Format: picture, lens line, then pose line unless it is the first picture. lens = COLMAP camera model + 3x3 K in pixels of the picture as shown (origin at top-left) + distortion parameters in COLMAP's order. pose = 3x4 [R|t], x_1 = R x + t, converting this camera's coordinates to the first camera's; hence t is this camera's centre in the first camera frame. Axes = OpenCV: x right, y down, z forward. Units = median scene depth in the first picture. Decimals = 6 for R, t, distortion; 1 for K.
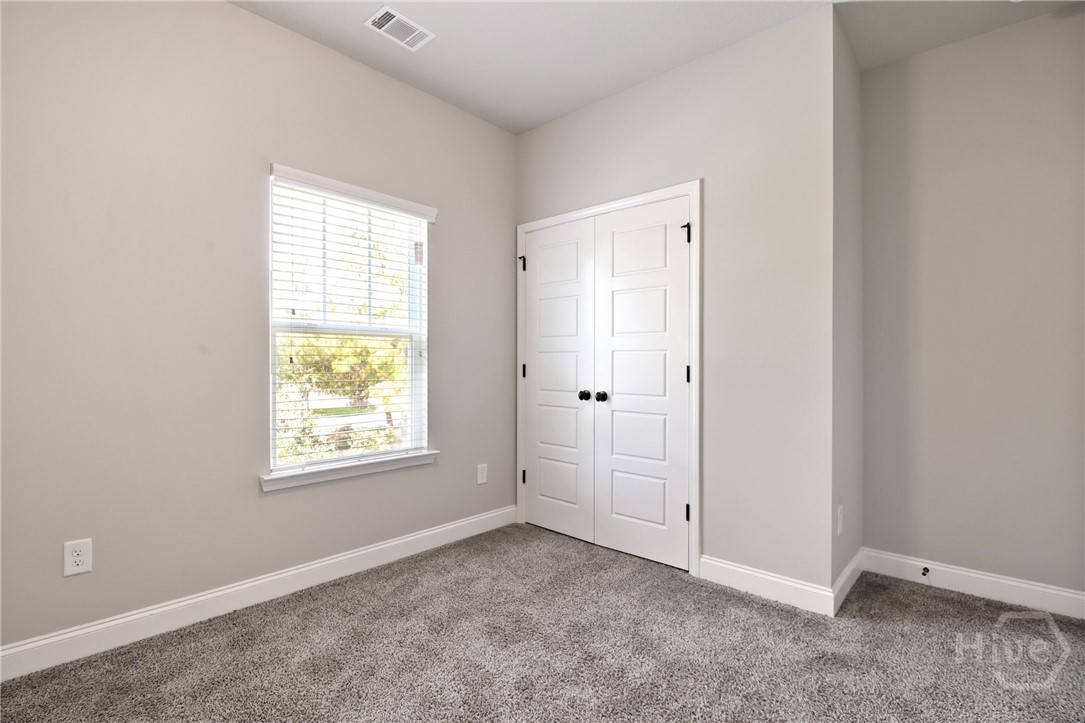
lens RADIAL K [[510.5, 0, 539.6], [0, 510.5, 364.7], [0, 0, 1]] dist [-0.006806, -0.003681]
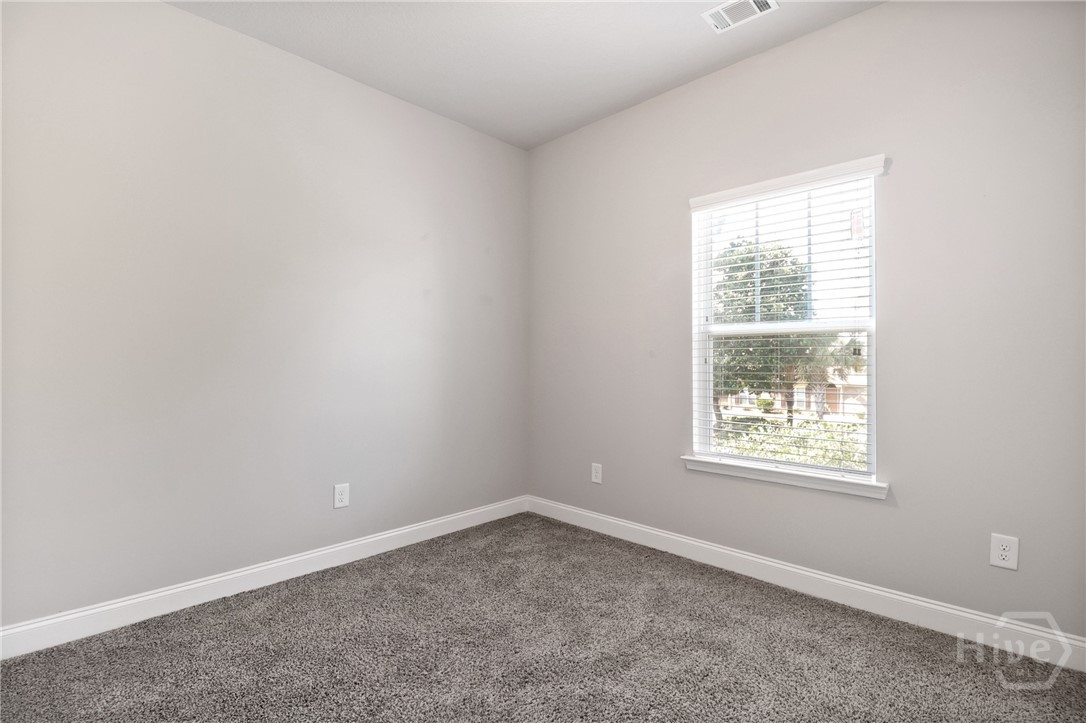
lens RADIAL K [[495.3, 0, 548.1], [0, 495.3, 360.9], [0, 0, 1]] dist [-0.029521, -0.000122]
pose [[-0.032120, -0.006514, -0.999463, 0.493834], [-0.001226, 0.999978, -0.006478, -0.001555], [0.999483, 0.001017, -0.032127, 0.526306]]
